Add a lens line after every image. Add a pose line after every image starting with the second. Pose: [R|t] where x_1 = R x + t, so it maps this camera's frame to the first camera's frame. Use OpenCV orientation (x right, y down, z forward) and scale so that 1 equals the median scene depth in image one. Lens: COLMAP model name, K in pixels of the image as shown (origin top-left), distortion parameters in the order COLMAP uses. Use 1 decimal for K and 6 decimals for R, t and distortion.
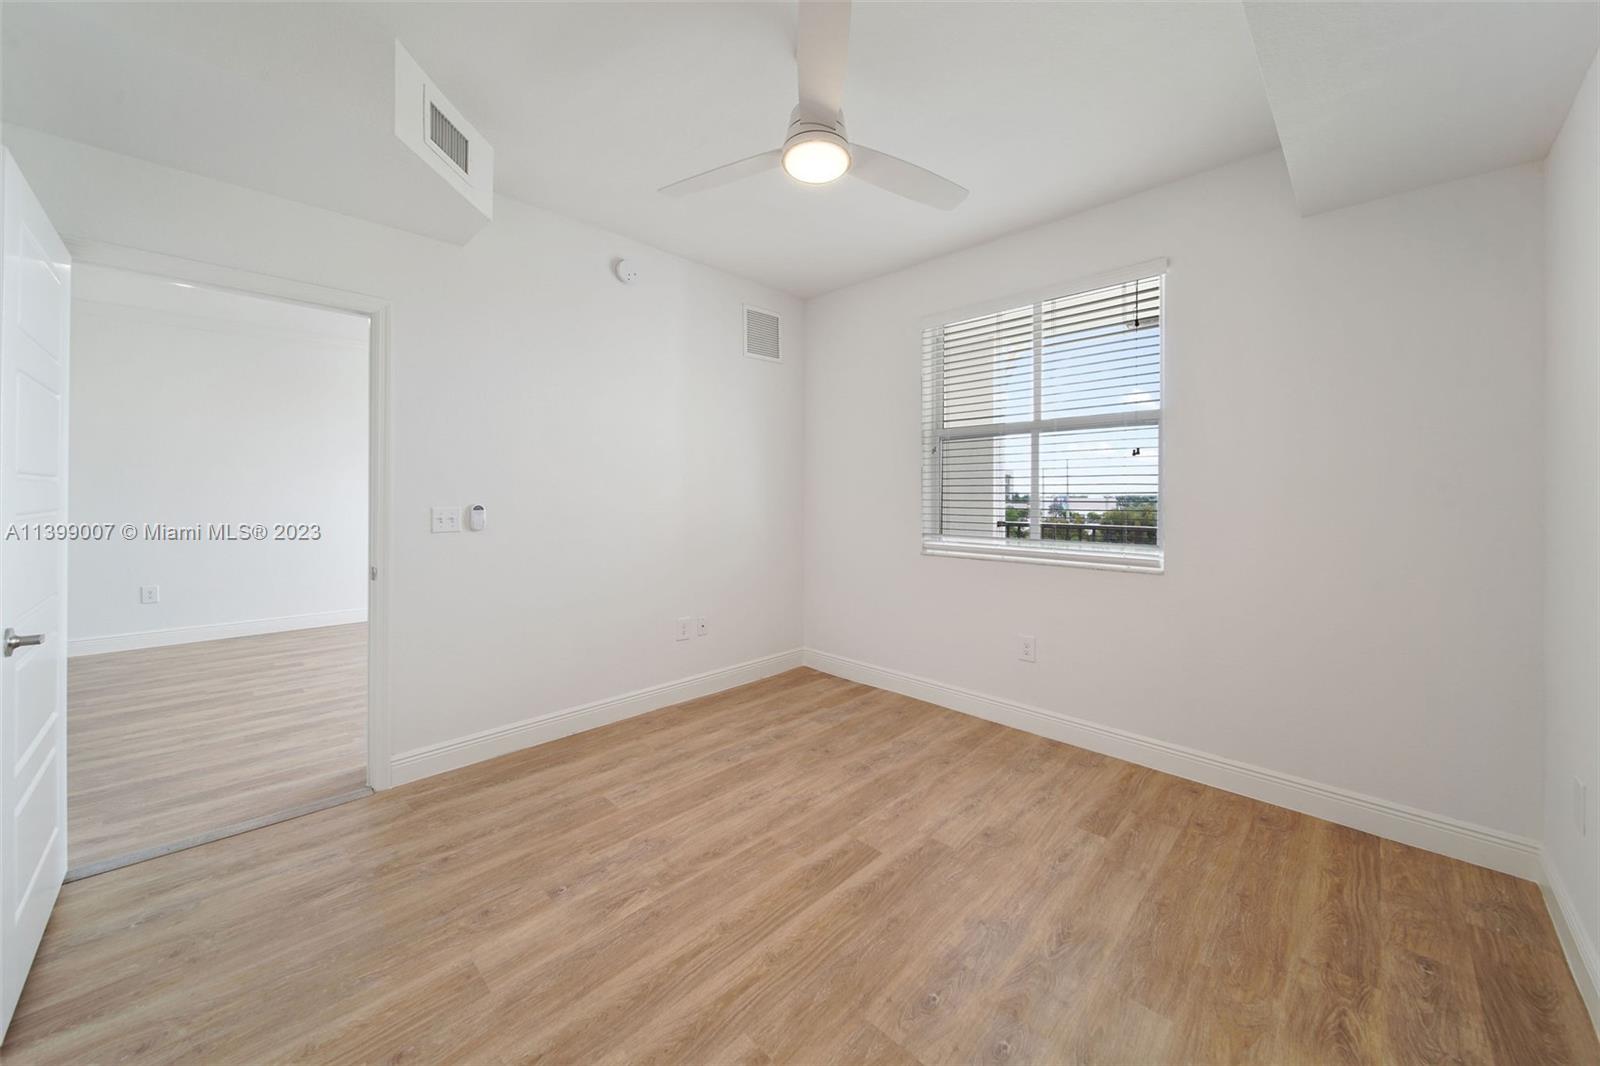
lens RADIAL K [[584.6, 0, 774.9], [0, 584.6, 496.7], [0, 0, 1]] dist [-0.000876, -0.000061]
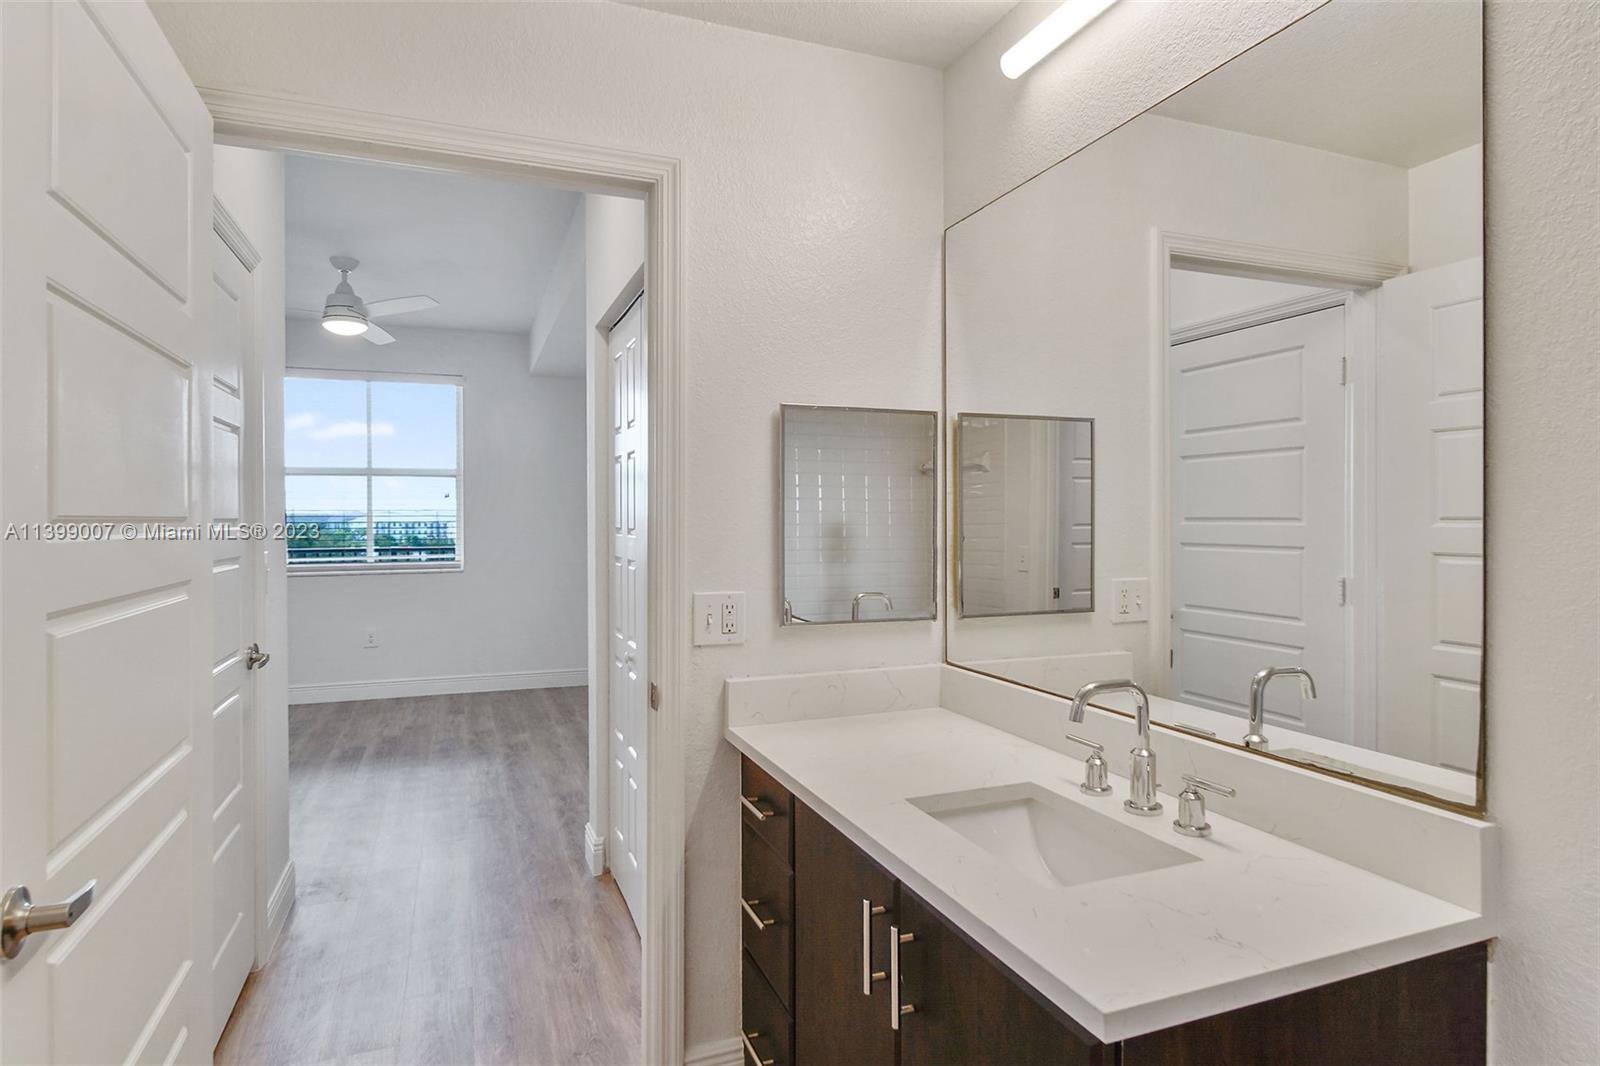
lens RADIAL K [[863.3, 0, 799.2], [0, 863.3, 511.5], [0, 0, 1]] dist [0.002892, -0.000387]
pose [[0.389600, -0.002570, 0.920981, -1.355005], [0.012645, 0.999917, -0.002559, -0.017230], [-0.920897, 0.012643, 0.389600, -0.914190]]
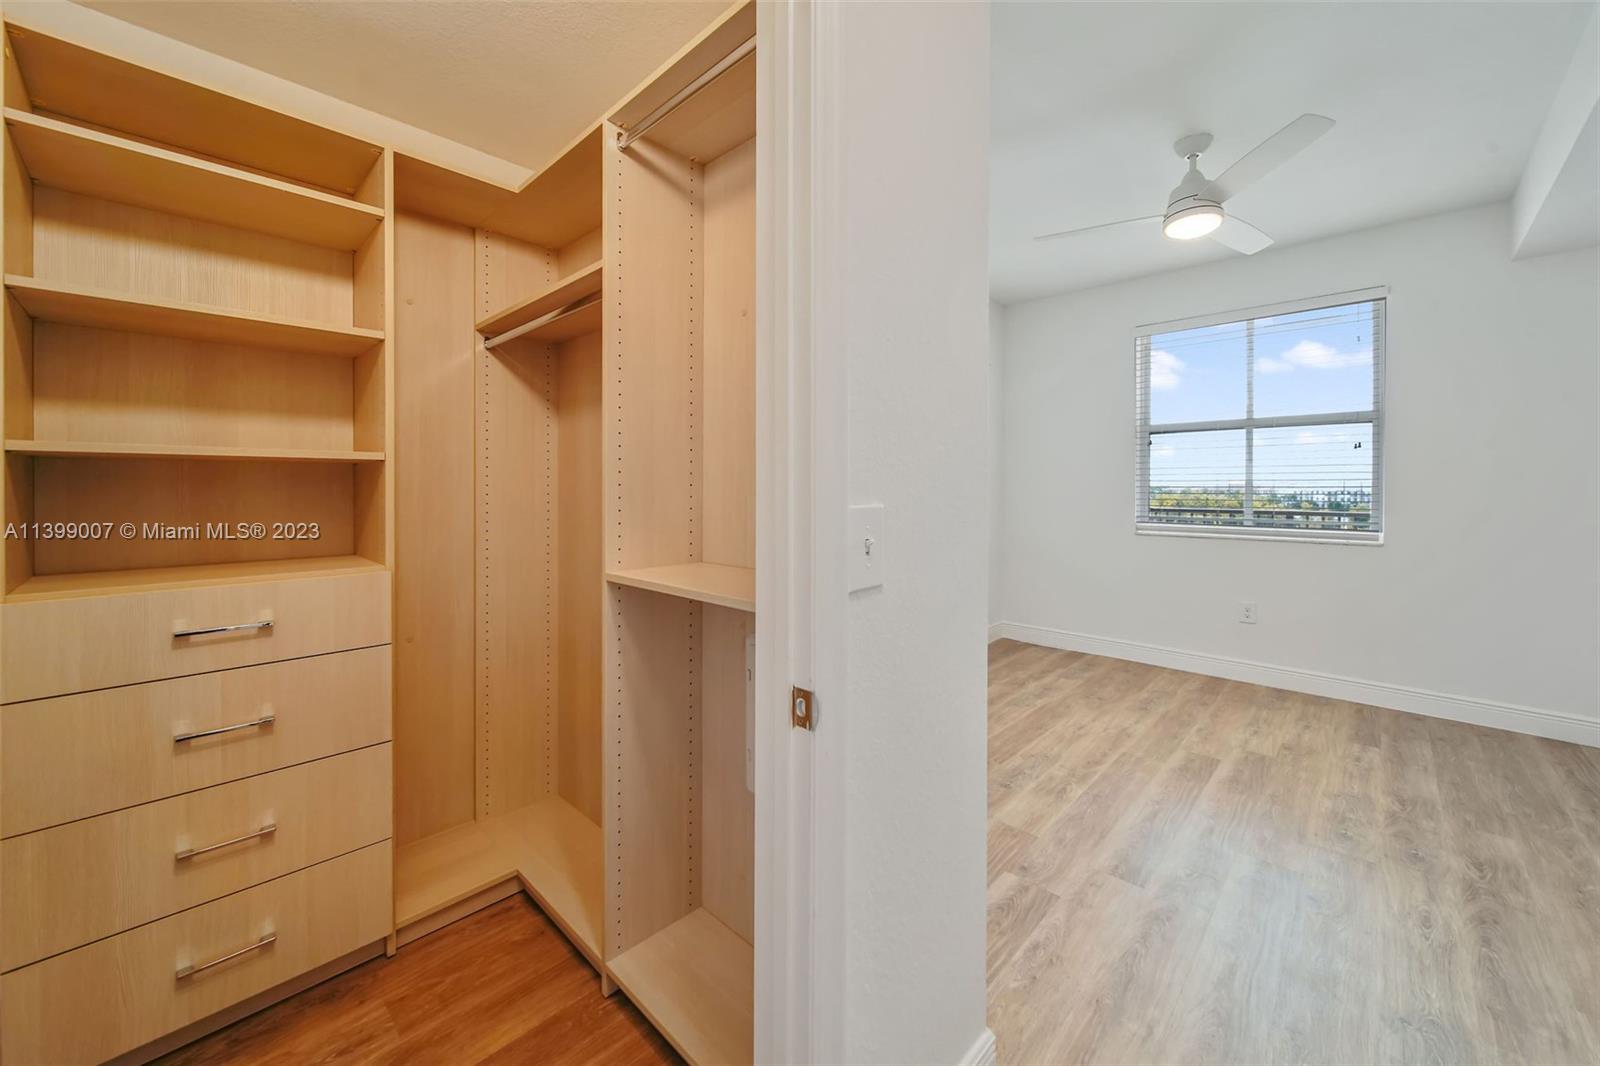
lens RADIAL K [[614.6, 0, 804.0], [0, 614.6, 491.6], [0, 0, 1]] dist [-0.002687, -0.000550]
pose [[0.999352, -0.002987, 0.035881, -0.675791], [0.002843, 0.999988, 0.004044, 0.011668], [-0.035893, -0.003940, 0.999348, -0.269796]]
